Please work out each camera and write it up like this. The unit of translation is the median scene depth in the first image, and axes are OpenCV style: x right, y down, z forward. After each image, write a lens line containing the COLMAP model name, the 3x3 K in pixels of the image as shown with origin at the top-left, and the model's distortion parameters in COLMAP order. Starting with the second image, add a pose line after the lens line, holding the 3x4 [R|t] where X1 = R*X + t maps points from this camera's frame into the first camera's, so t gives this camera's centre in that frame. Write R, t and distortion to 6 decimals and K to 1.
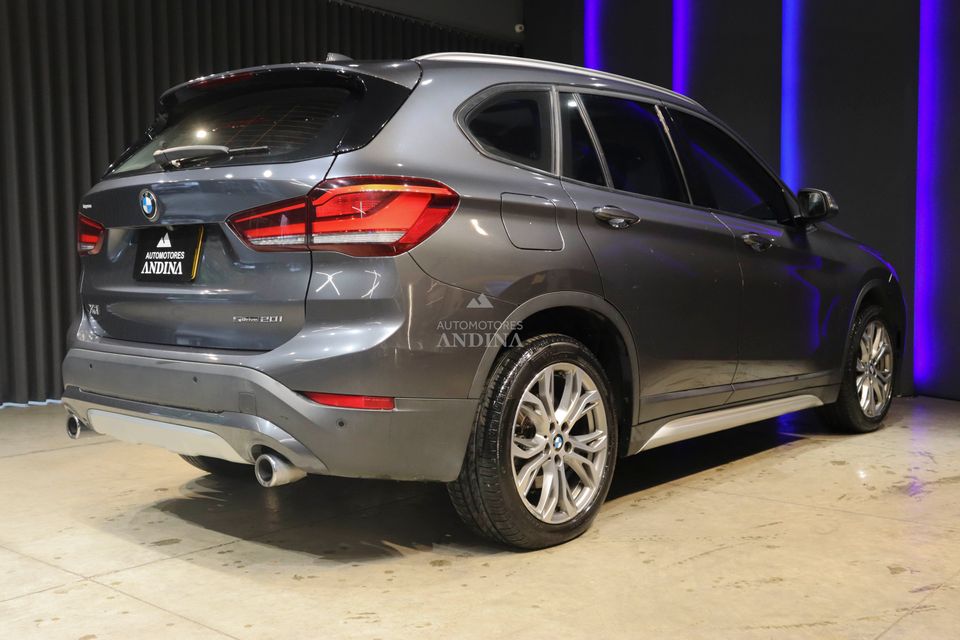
lens RADIAL K [[1100.3, 0, 480.0], [0, 1100.3, 320.0], [0, 0, 1]] dist [0.002807, 0.032170]
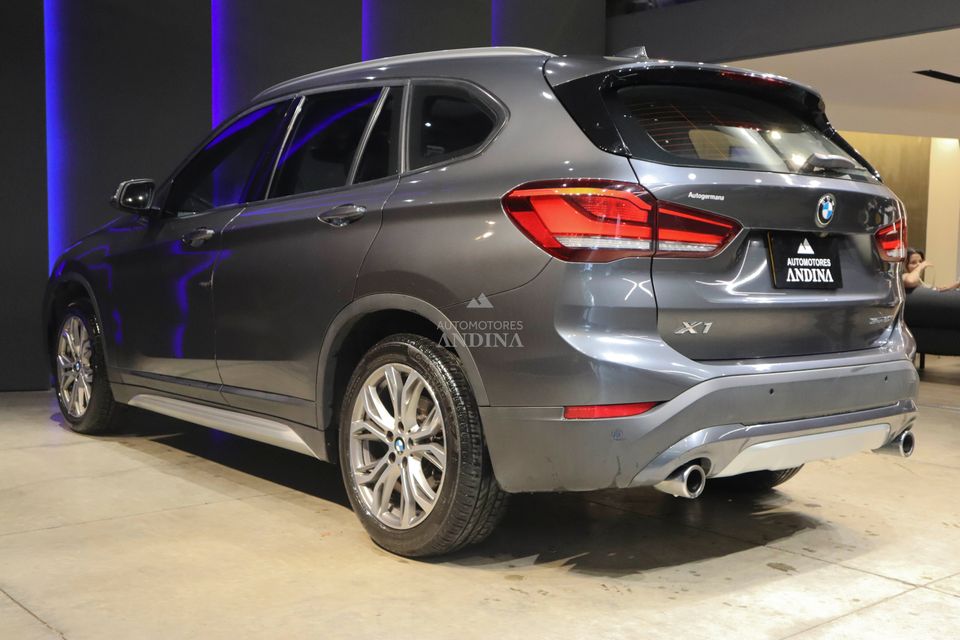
lens RADIAL K [[1097.3, 0, 480.0], [0, 1097.3, 320.0], [0, 0, 1]] dist [-0.004230, -0.031734]
pose [[0.117863, -0.042553, 0.992118, -1.280107], [0.040072, 0.998471, 0.038065, -0.056561], [-0.992221, 0.035269, 0.119388, 1.178513]]
